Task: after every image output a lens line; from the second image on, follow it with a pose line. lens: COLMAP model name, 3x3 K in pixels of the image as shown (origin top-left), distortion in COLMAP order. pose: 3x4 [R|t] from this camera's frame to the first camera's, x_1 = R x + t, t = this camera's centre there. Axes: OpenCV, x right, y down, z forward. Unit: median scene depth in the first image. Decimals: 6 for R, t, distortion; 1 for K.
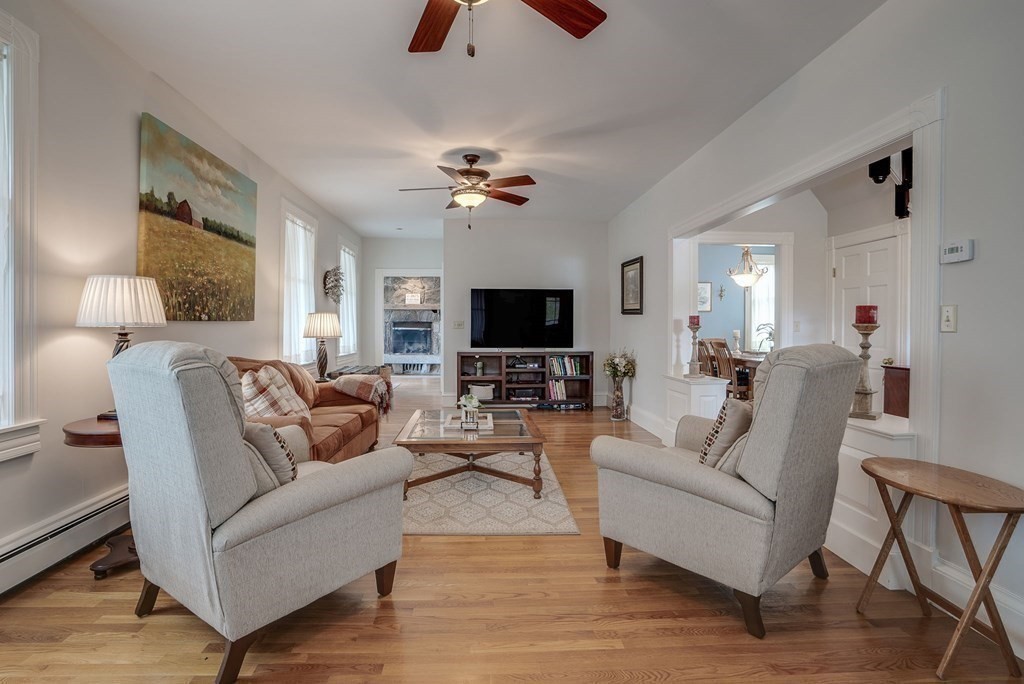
lens RADIAL K [[492.5, 0, 507.1], [0, 492.5, 334.6], [0, 0, 1]] dist [-0.029898, 0.004221]
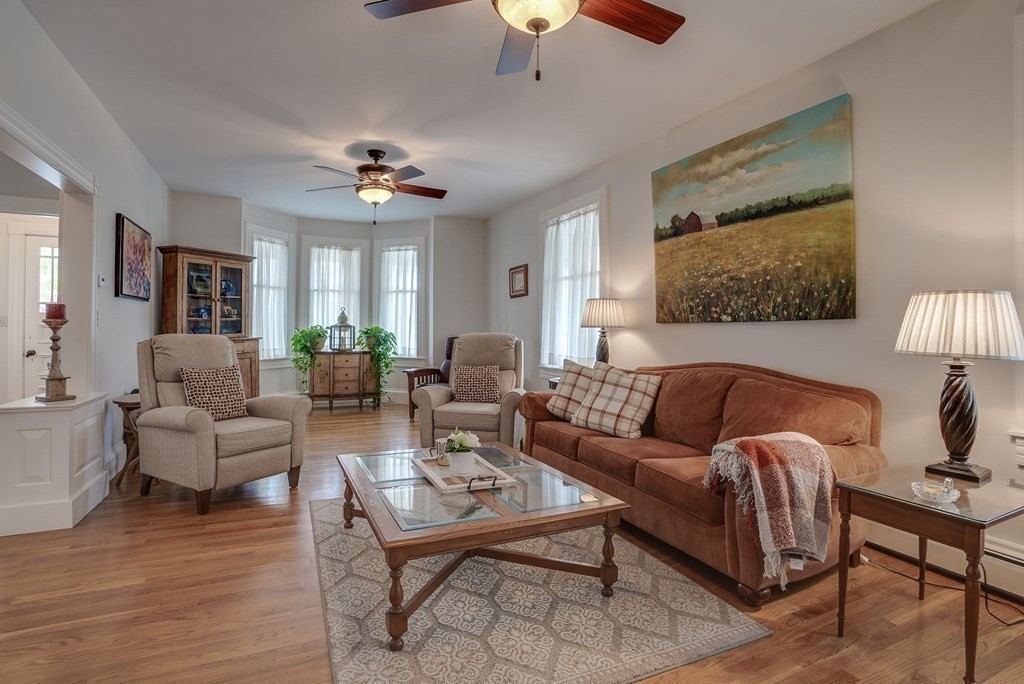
lens RADIAL K [[492.5, 0, 510.2], [0, 492.5, 335.7], [0, 0, 1]] dist [-0.029898, 0.004221]
pose [[-0.923900, -0.003031, -0.382622, 0.130072], [-0.015115, 0.999477, 0.028580, -0.023745], [0.382335, 0.032188, -0.923463, 1.790890]]
